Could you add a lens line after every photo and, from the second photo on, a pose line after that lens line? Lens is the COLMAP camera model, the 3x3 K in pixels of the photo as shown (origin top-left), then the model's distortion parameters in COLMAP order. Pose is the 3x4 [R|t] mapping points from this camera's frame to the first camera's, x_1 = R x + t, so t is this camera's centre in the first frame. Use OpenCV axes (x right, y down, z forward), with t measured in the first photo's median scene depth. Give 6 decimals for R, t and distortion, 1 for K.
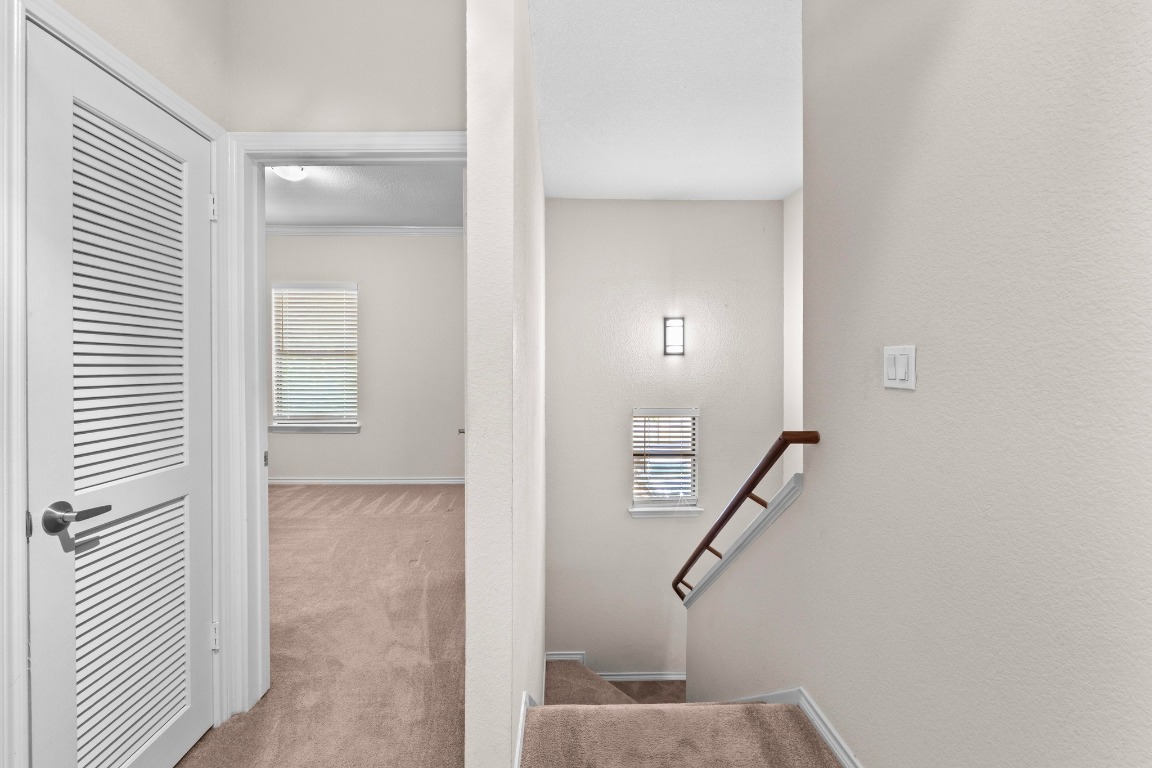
lens RADIAL K [[493.8, 0, 571.6], [0, 493.8, 363.3], [0, 0, 1]] dist [-0.005586, 0.000063]
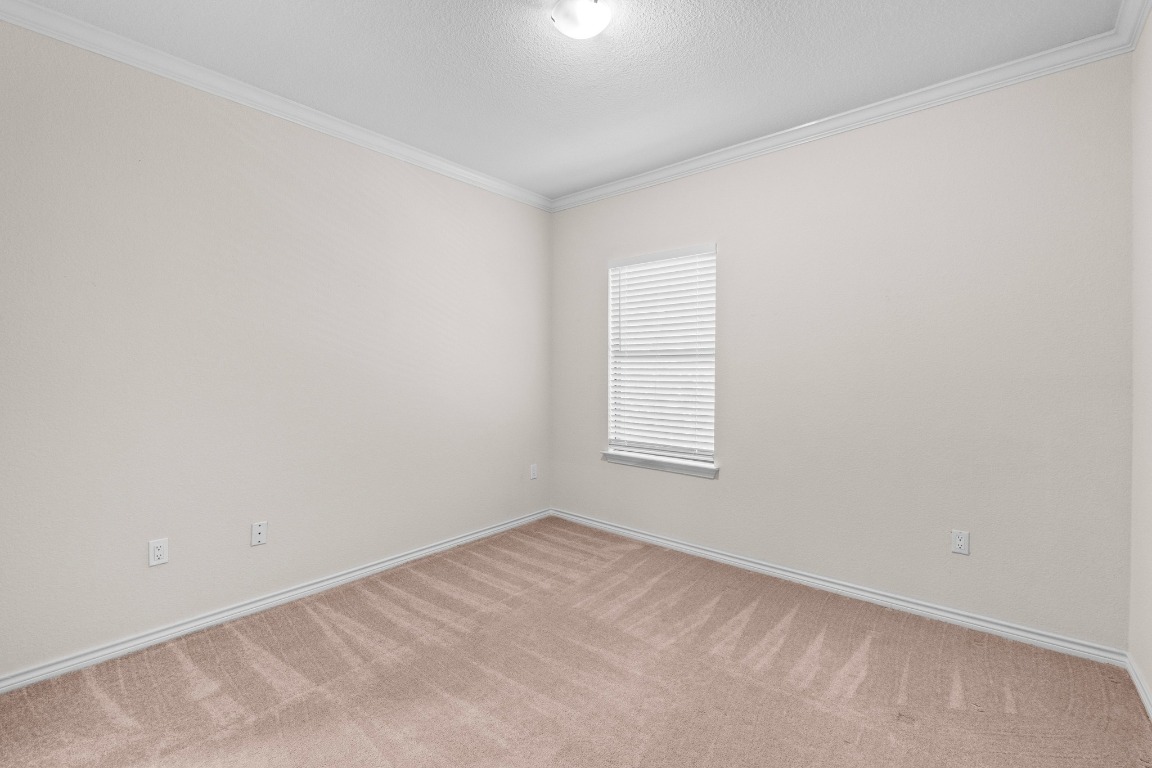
lens RADIAL K [[493.8, 0, 571.6], [0, 493.8, 363.3], [0, 0, 1]] dist [-0.005586, 0.000063]
pose [[0.739053, -0.000592, -0.673647, -0.143754], [-0.011802, 0.999835, -0.013826, 0.003170], [0.673543, 0.018168, 0.738924, 0.409031]]
